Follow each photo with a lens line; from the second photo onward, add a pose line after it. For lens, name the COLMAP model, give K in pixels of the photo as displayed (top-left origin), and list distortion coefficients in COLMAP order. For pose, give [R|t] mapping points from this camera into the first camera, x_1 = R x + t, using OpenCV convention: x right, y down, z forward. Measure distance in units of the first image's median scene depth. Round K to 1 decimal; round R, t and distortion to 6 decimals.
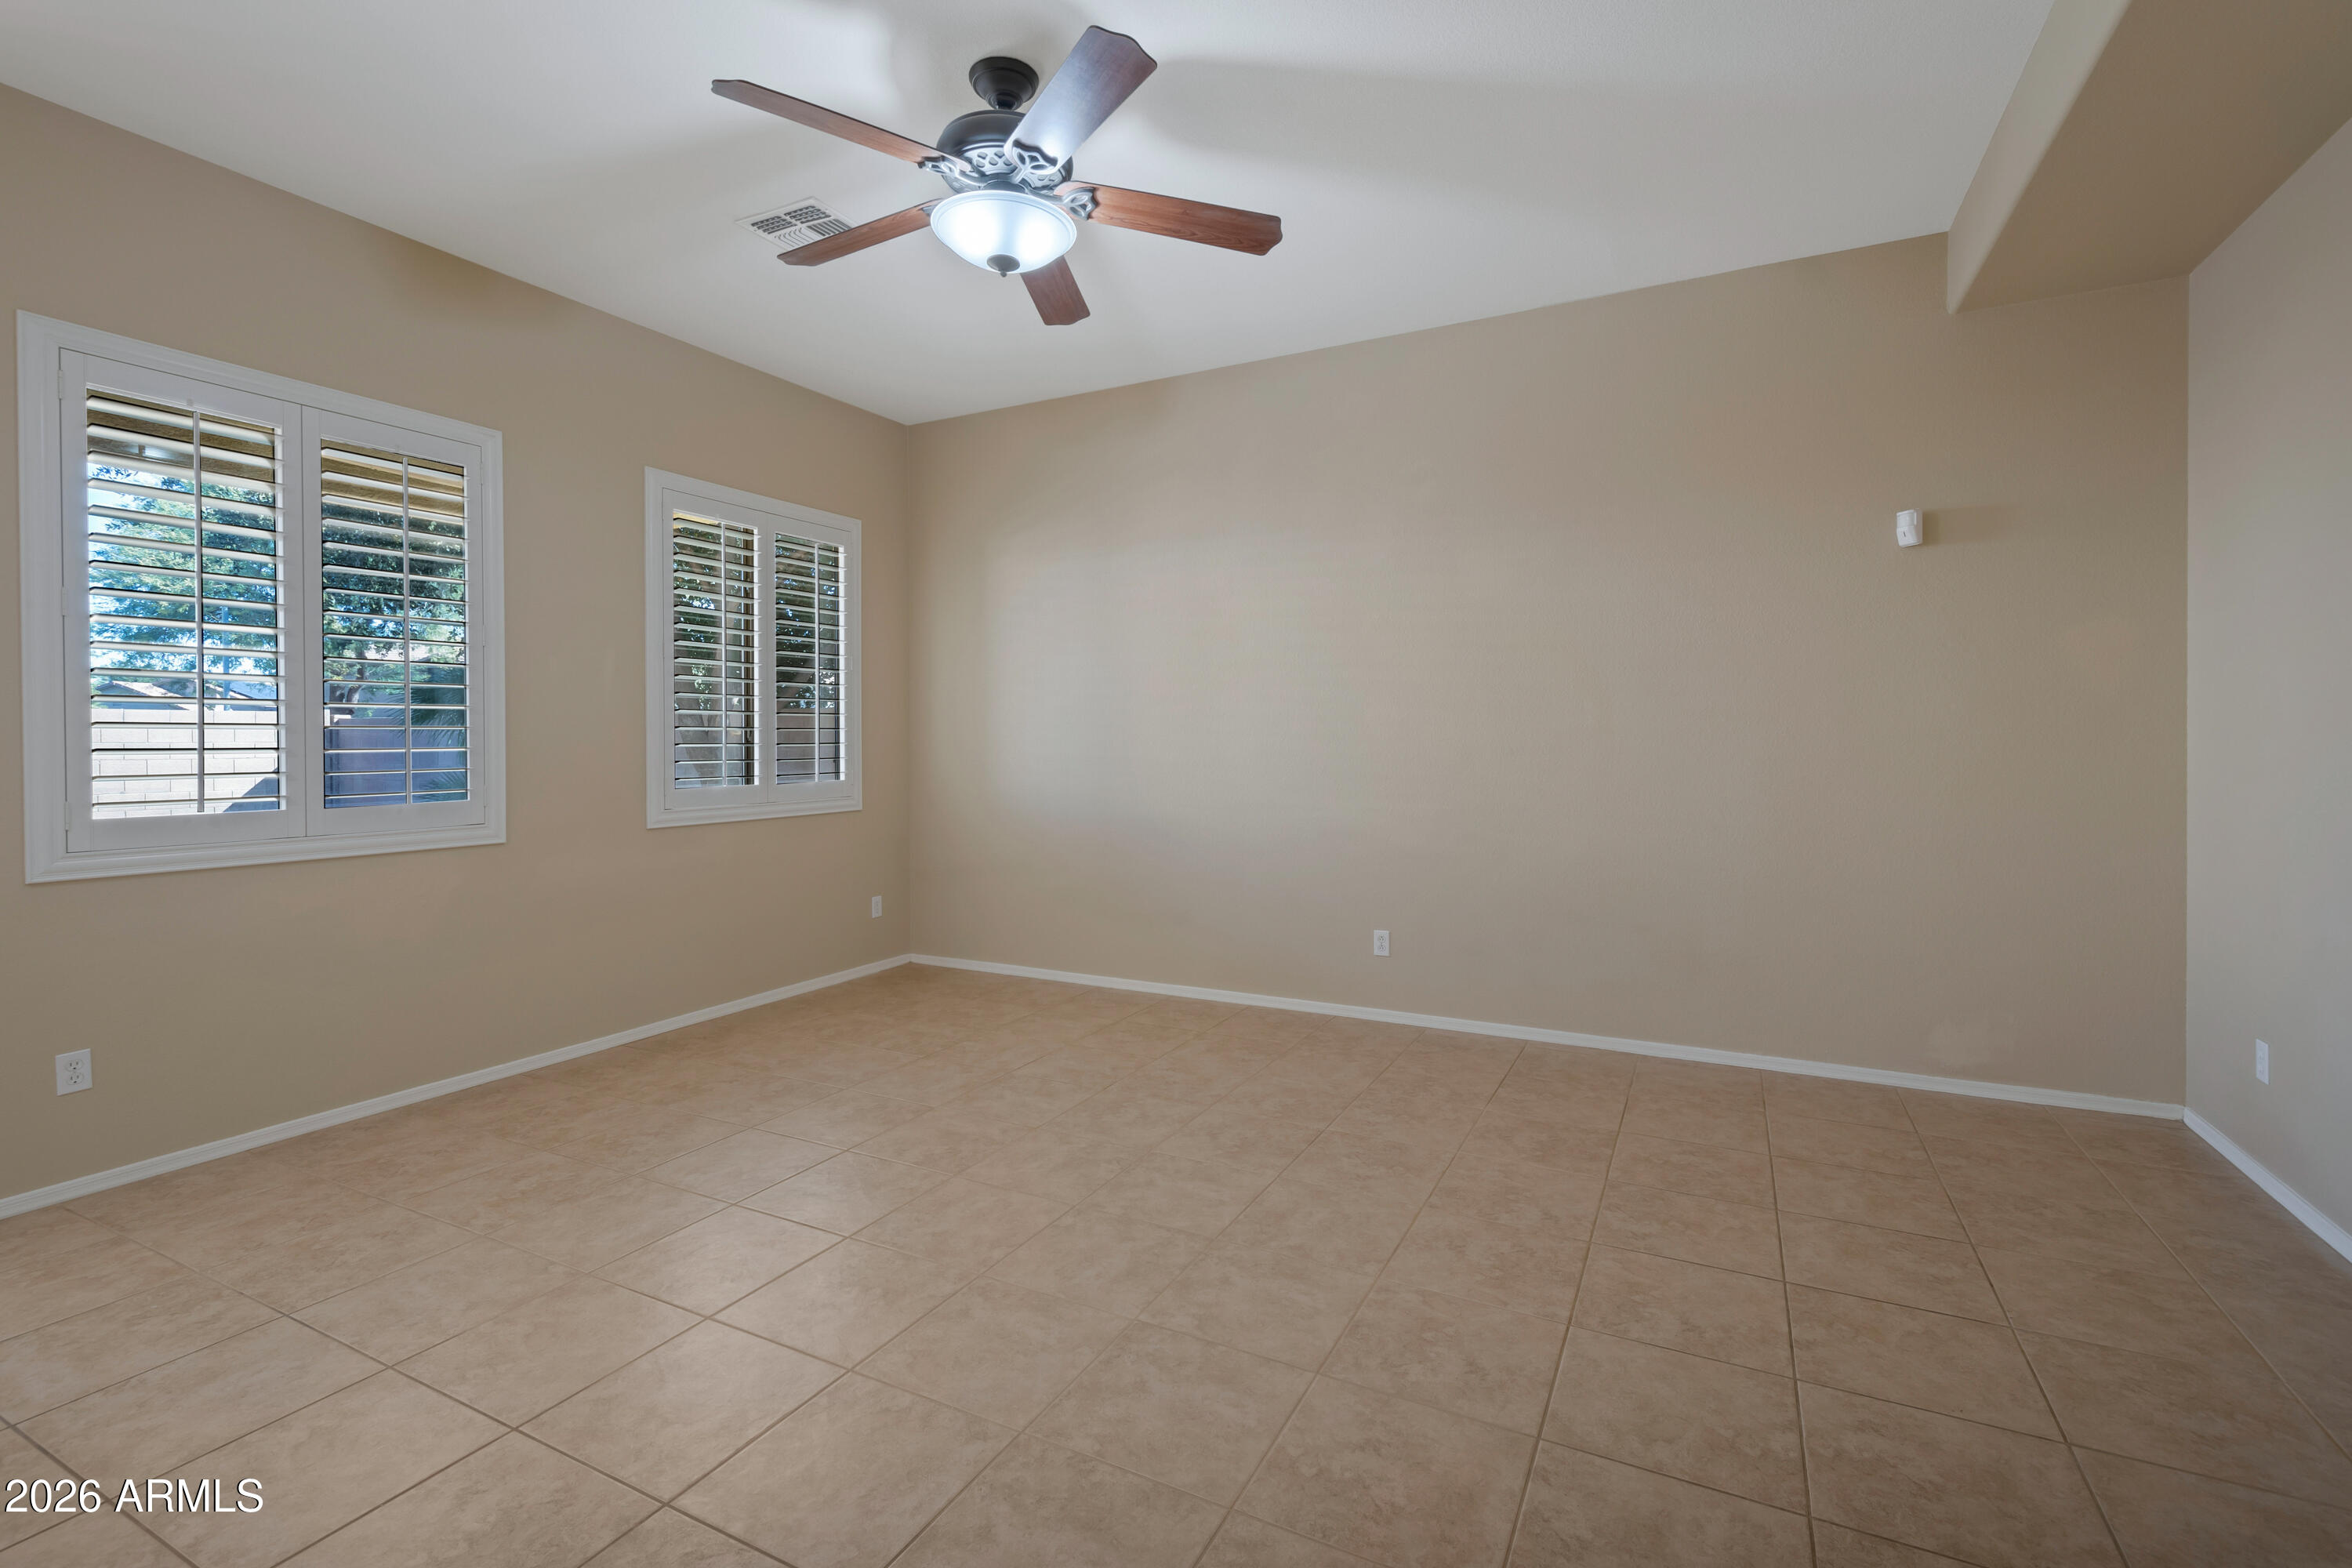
lens RADIAL K [[1047.3, 0, 1183.5], [0, 1047.3, 724.6], [0, 0, 1]] dist [0.008852, -0.000578]
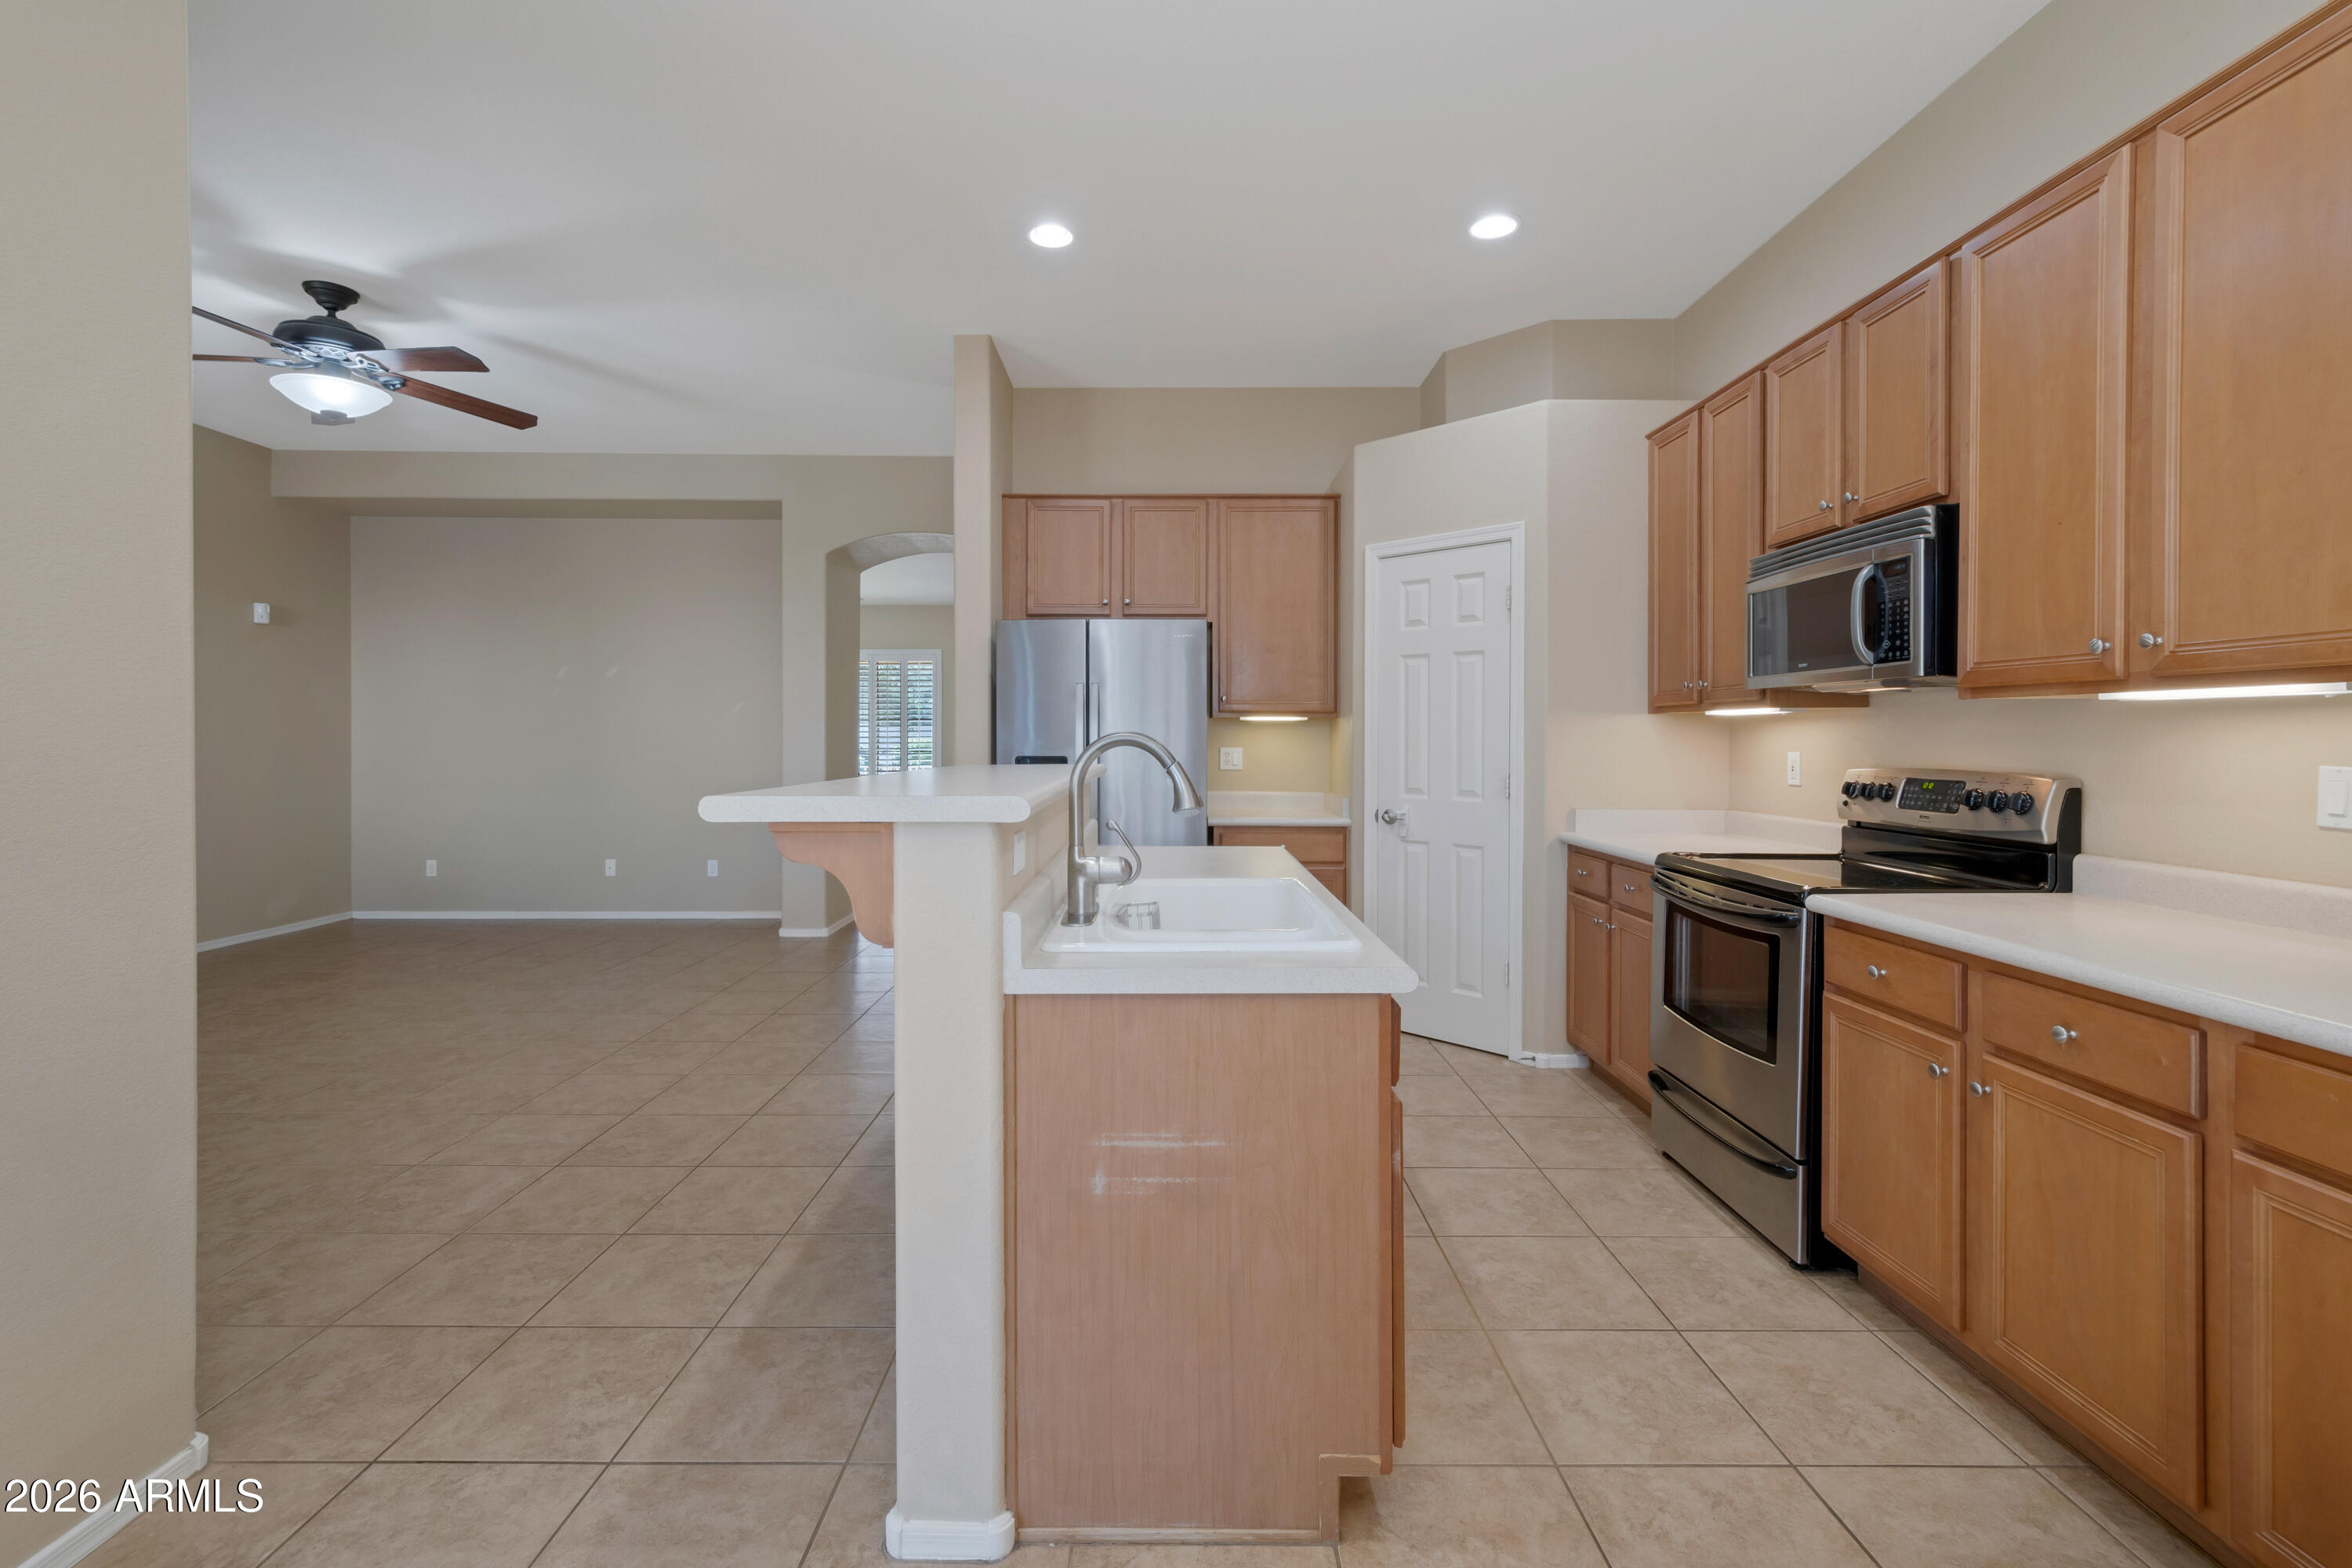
lens RADIAL K [[1045.2, 0, 1160.5], [0, 1045.2, 744.3], [0, 0, 1]] dist [0.012268, 0.000243]
pose [[-0.454823, -0.003557, 0.890575, -1.903741], [-0.015476, 0.999873, -0.003910, 0.013346], [-0.890448, -0.015561, -0.454820, 0.599303]]
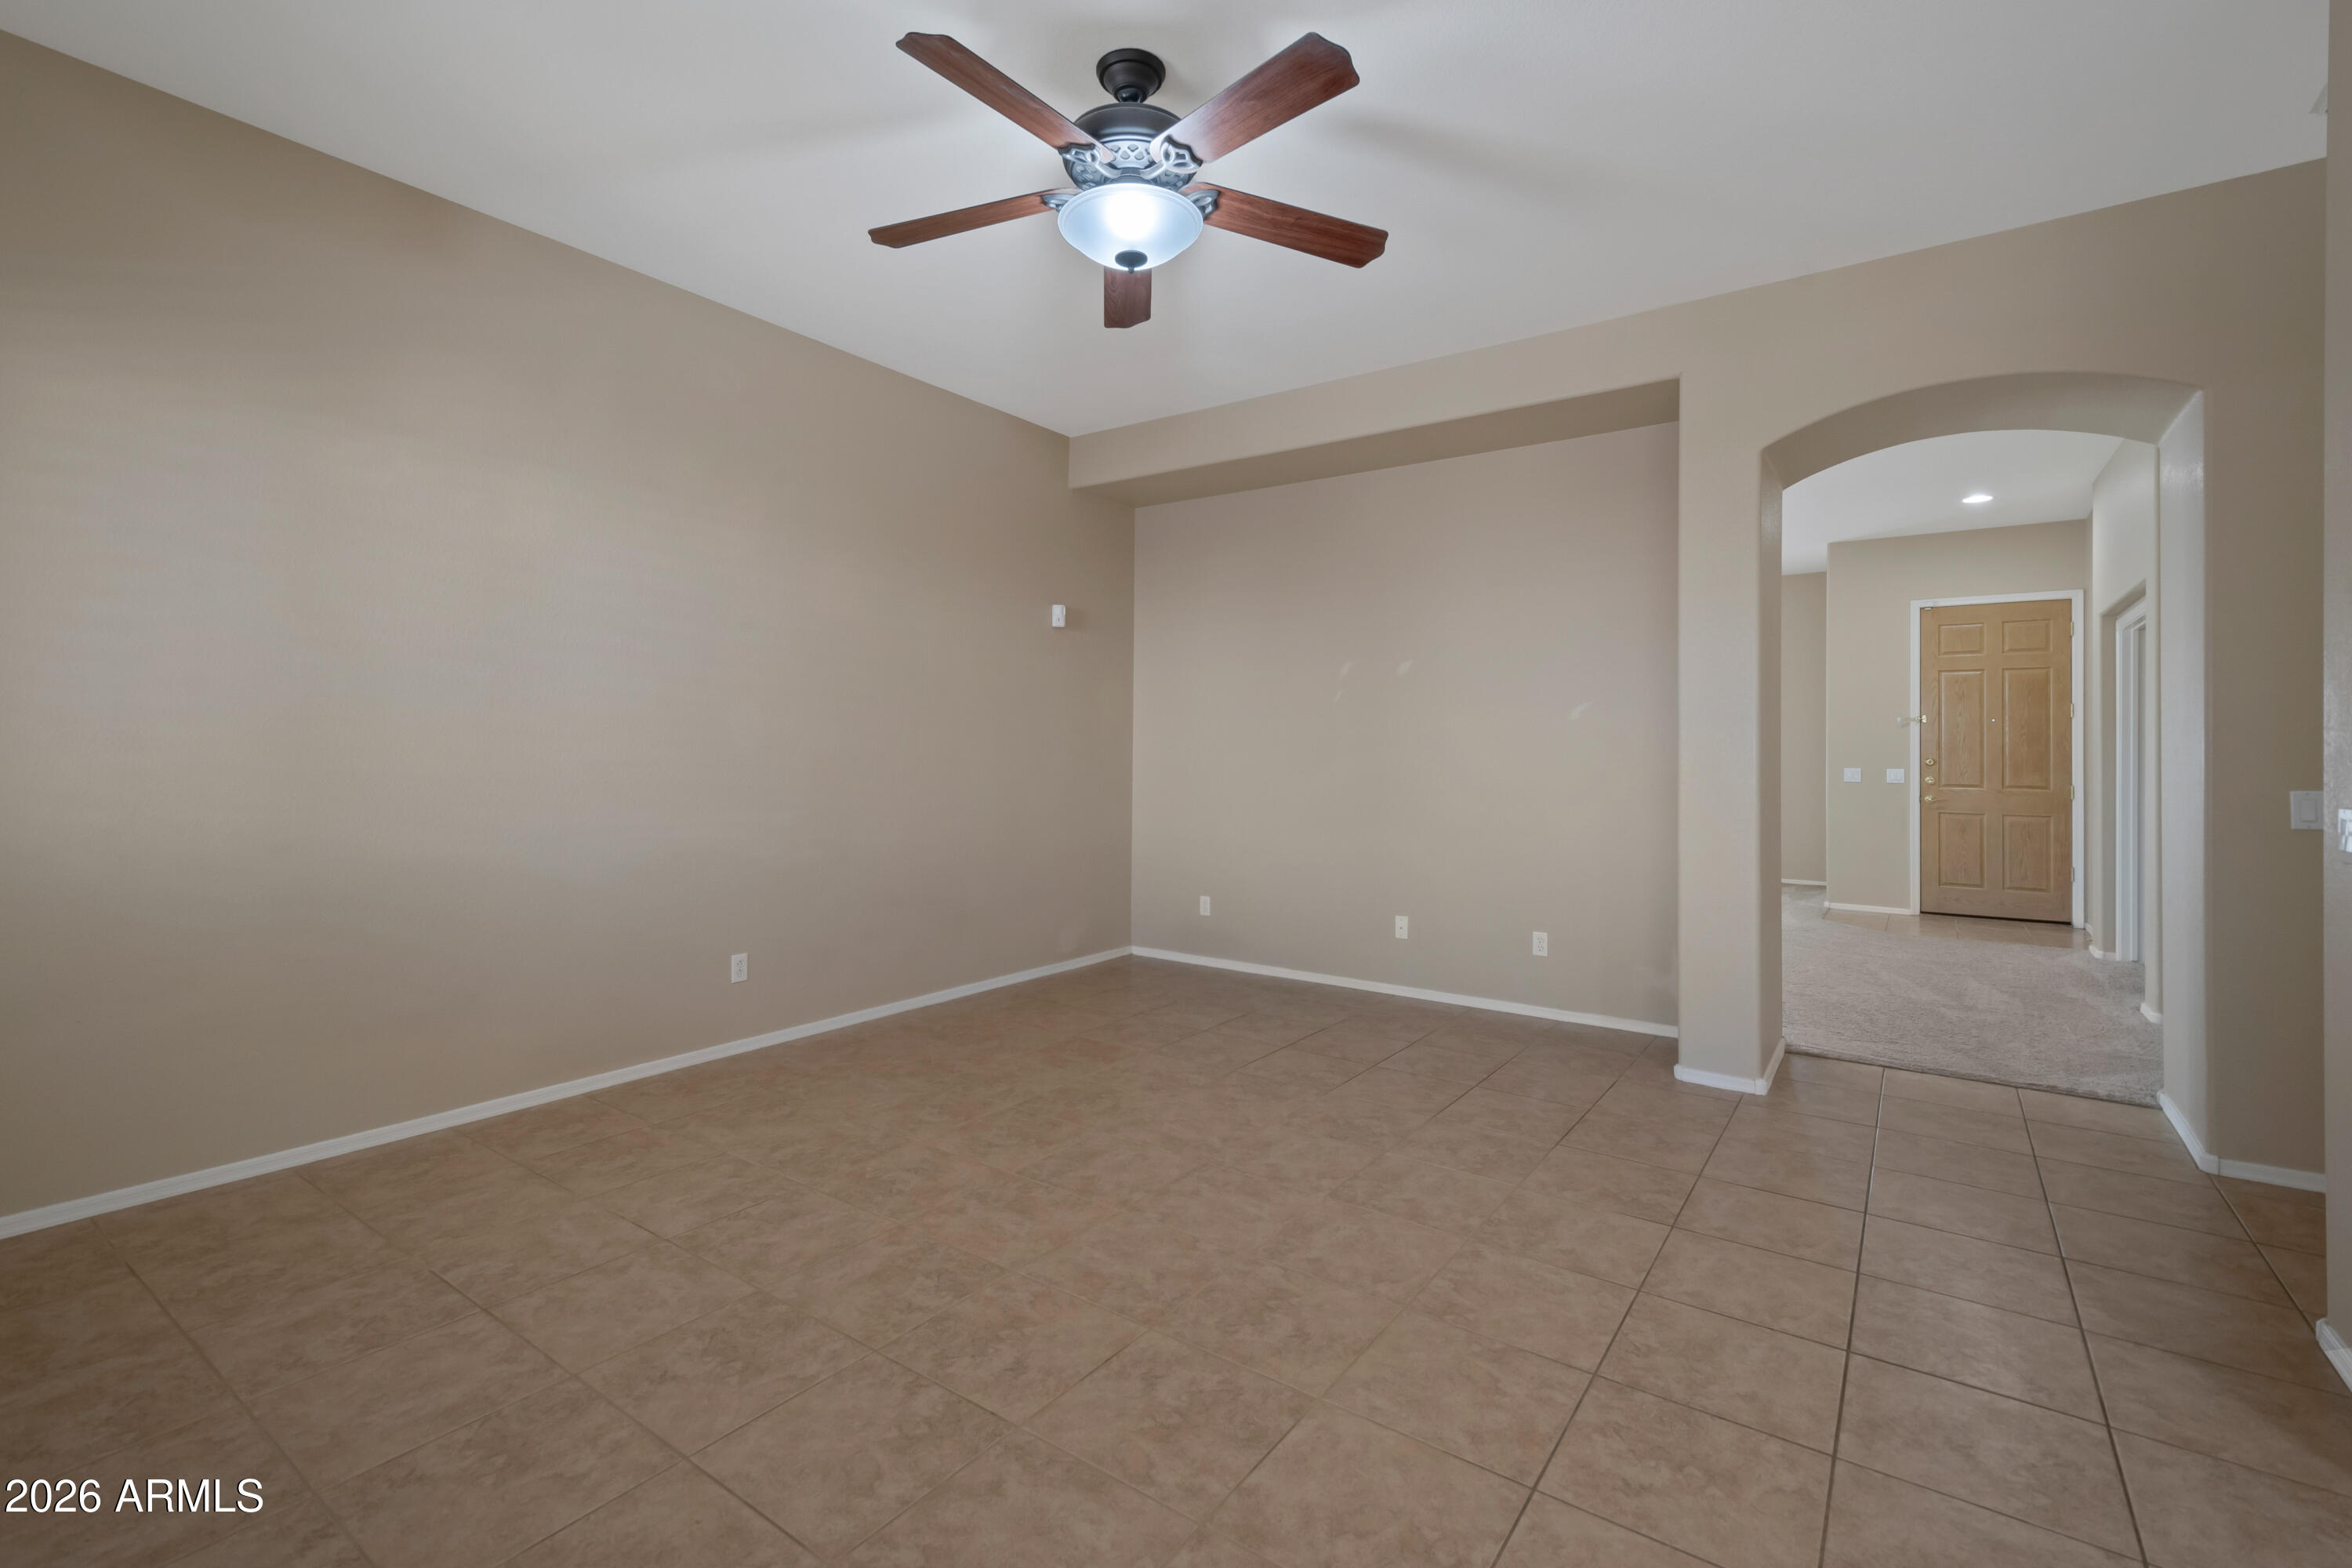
lens RADIAL K [[1045.2, 0, 1160.5], [0, 1045.2, 744.3], [0, 0, 1]] dist [0.012268, 0.000243]
pose [[0.147210, 0.009410, 0.989061, -1.043123], [-0.025745, 0.999652, -0.005679, 0.010960], [-0.988770, -0.024627, 0.147401, 0.778025]]
